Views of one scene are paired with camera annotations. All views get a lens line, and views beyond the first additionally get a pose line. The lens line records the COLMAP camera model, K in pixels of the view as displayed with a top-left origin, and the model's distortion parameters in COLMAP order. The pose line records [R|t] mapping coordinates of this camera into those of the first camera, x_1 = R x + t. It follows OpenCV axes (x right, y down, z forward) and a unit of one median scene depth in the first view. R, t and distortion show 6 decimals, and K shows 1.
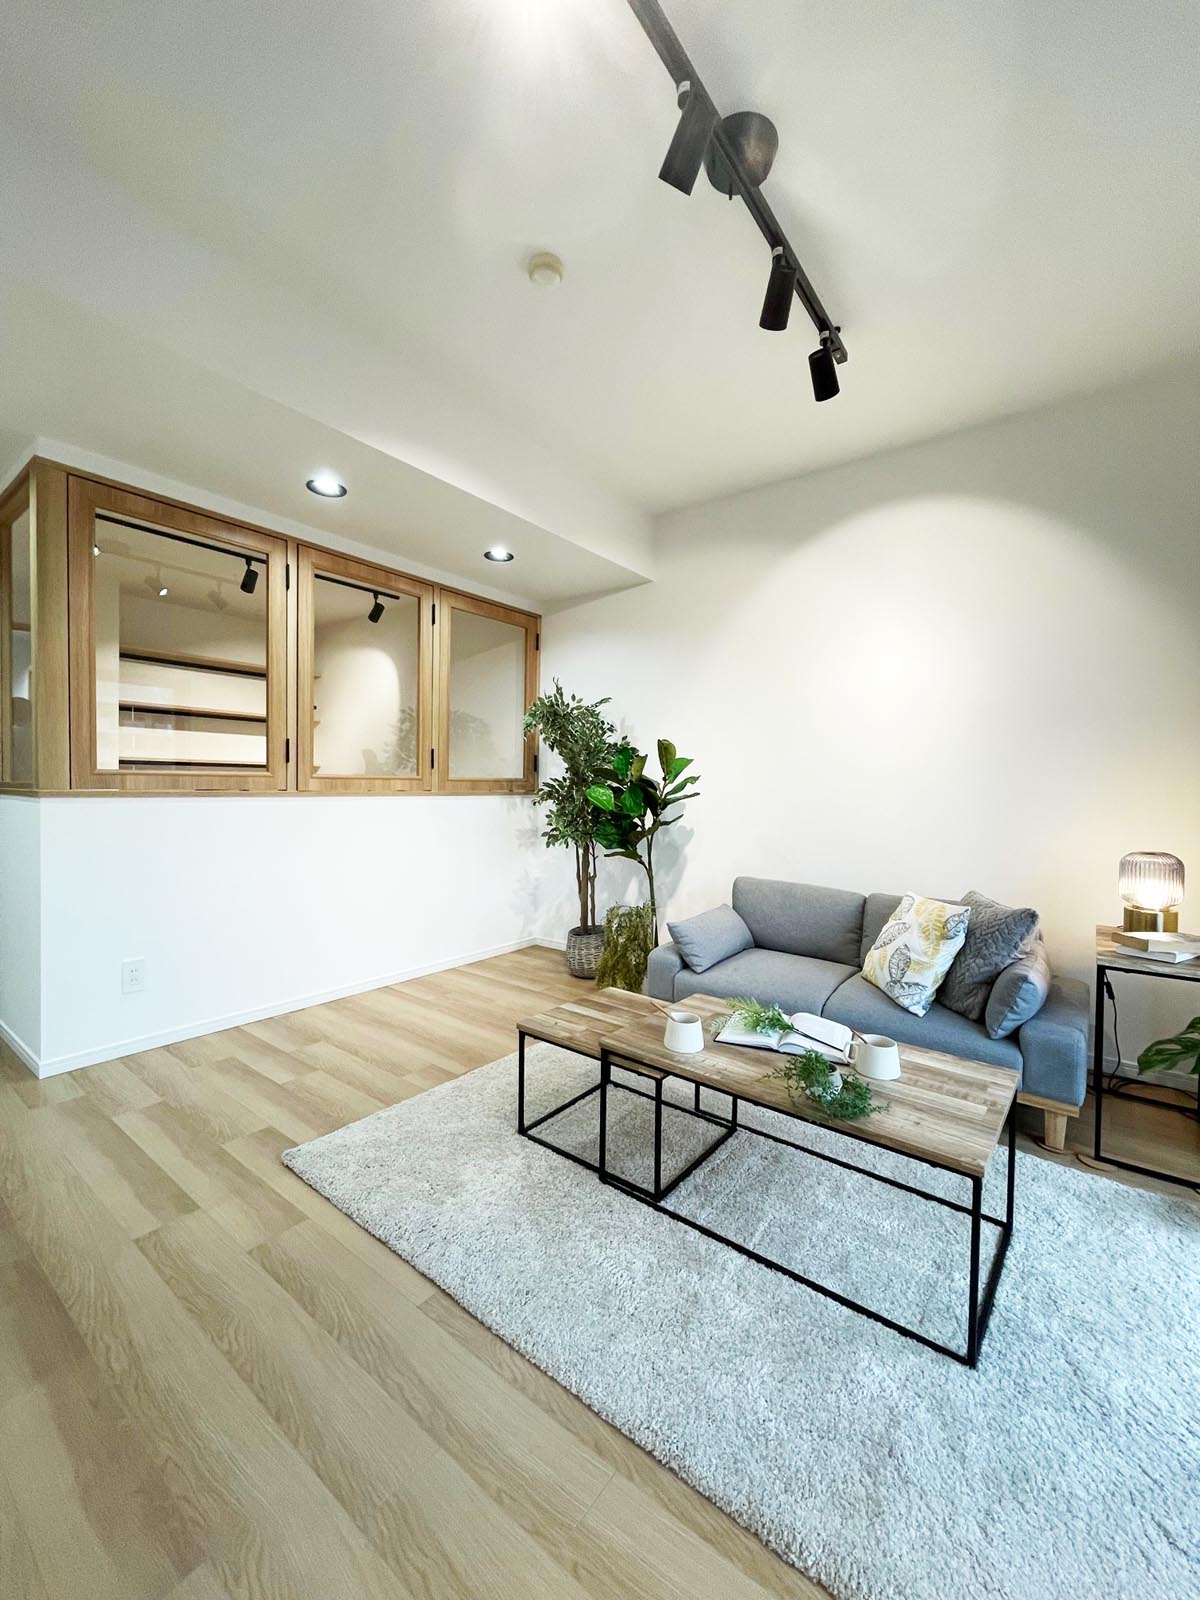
lens RADIAL K [[648.0, 0, 600.0], [0, 648.0, 800.0], [0, 0, 1]] dist [0.002252, -0.000097]
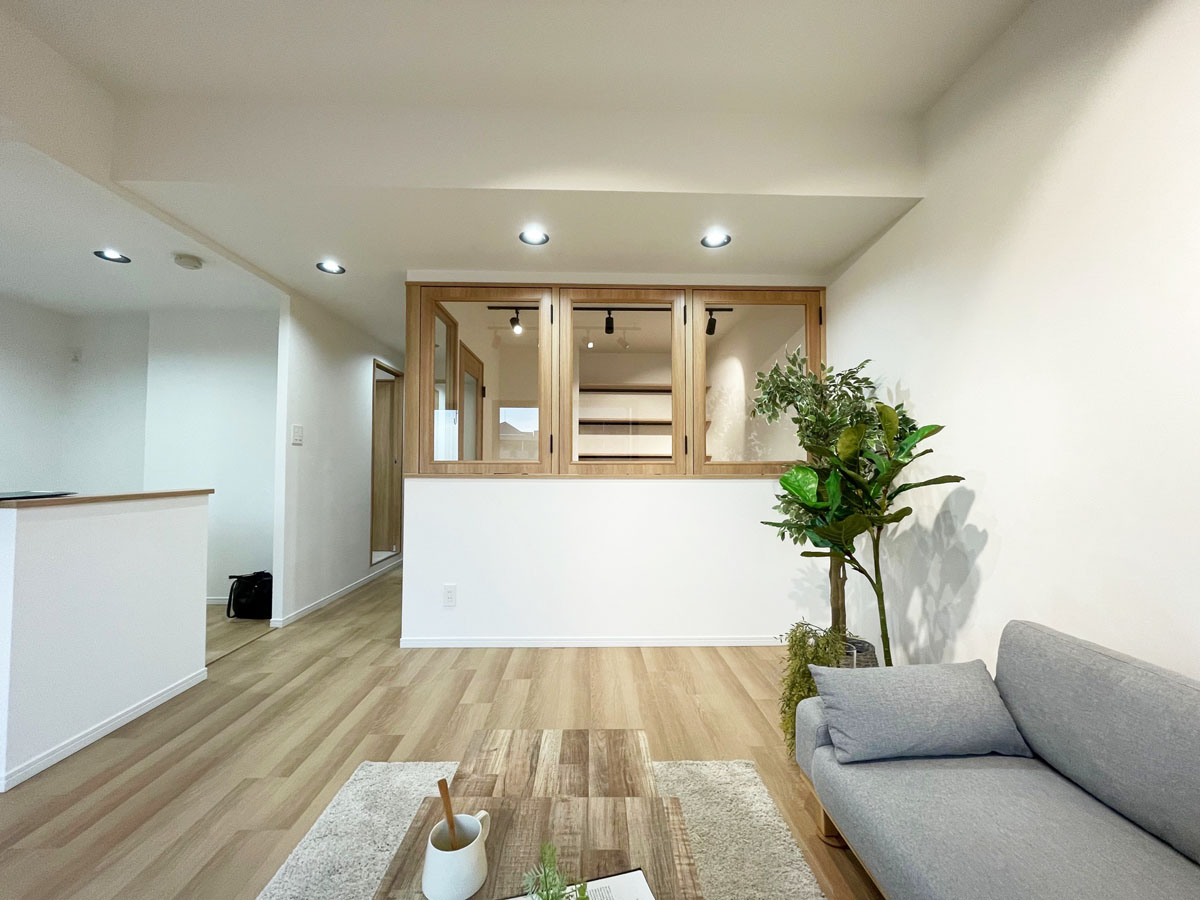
lens RADIAL K [[486.0, 0, 600.0], [0, 486.0, 450.0], [0, 0, 1]] dist [0.002252, -0.000097]
pose [[0.632363, -0.041035, -0.773585, 0.481973], [-0.010515, 0.998049, -0.061537, -0.005141], [0.774601, 0.047048, 0.630698, 0.637258]]
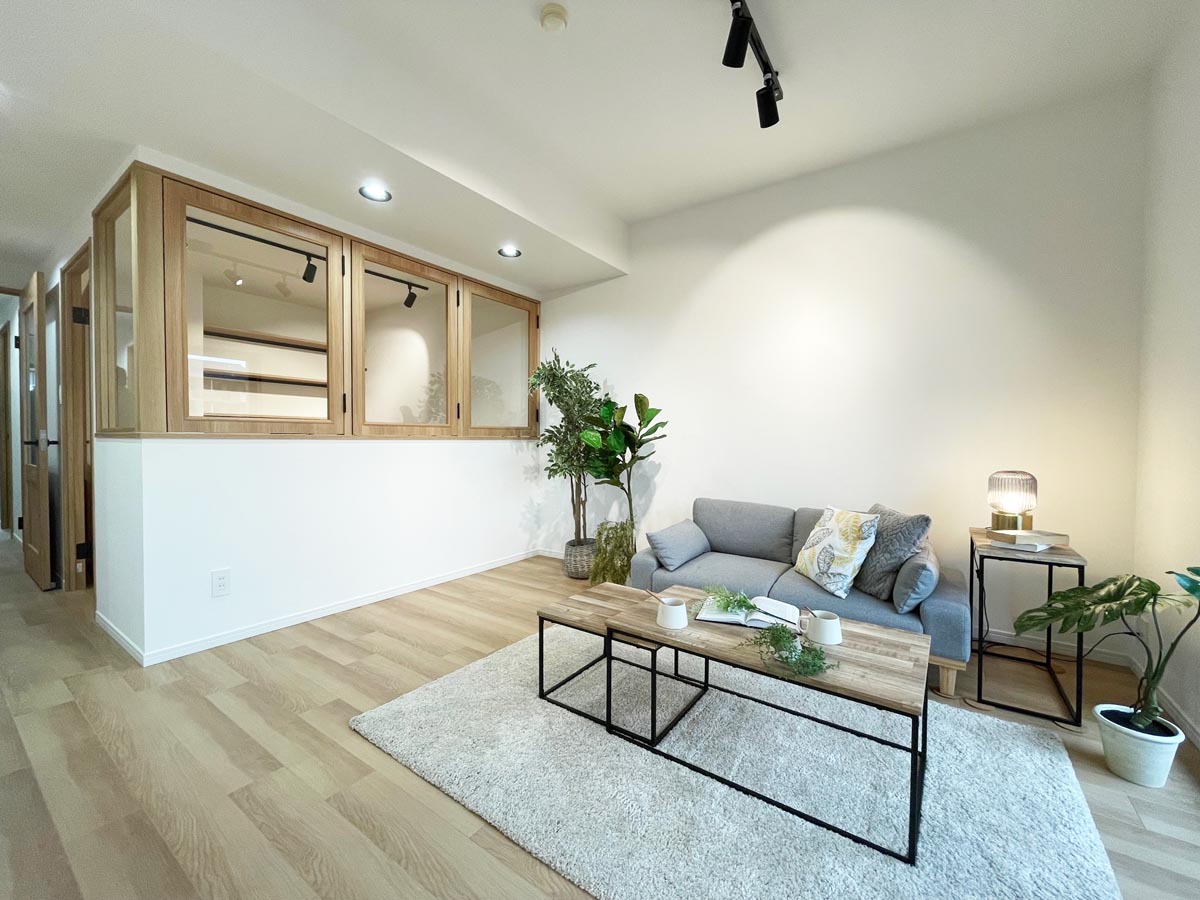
lens RADIAL K [[486.0, 0, 600.0], [0, 486.0, 450.0], [0, 0, 1]] dist [0.002252, -0.000097]
pose [[0.998804, -0.009543, 0.047954, -0.043030], [0.009513, 0.999954, 0.000863, 0.027081], [-0.047960, -0.000406, 0.998849, 0.038853]]
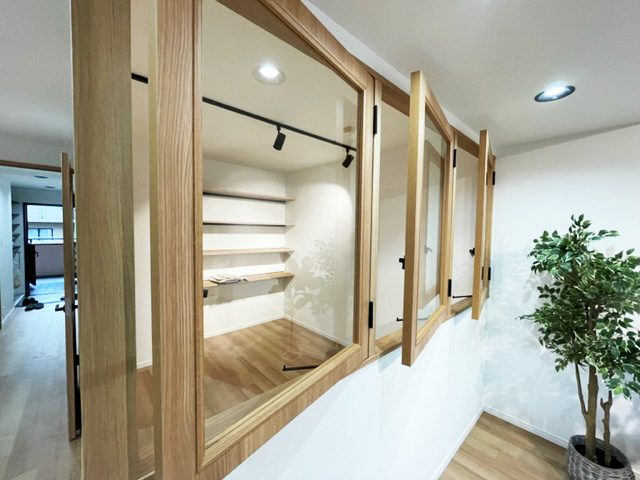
lens RADIAL K [[259.2, 0, 320.0], [0, 259.2, 240.0], [0, 0, 1]] dist [0.002252, -0.000097]
pose [[0.985025, 0.009508, -0.172147, -0.681135], [-0.006818, 0.999845, 0.016213, -0.254460], [0.172275, -0.014796, 0.984938, 0.874296]]
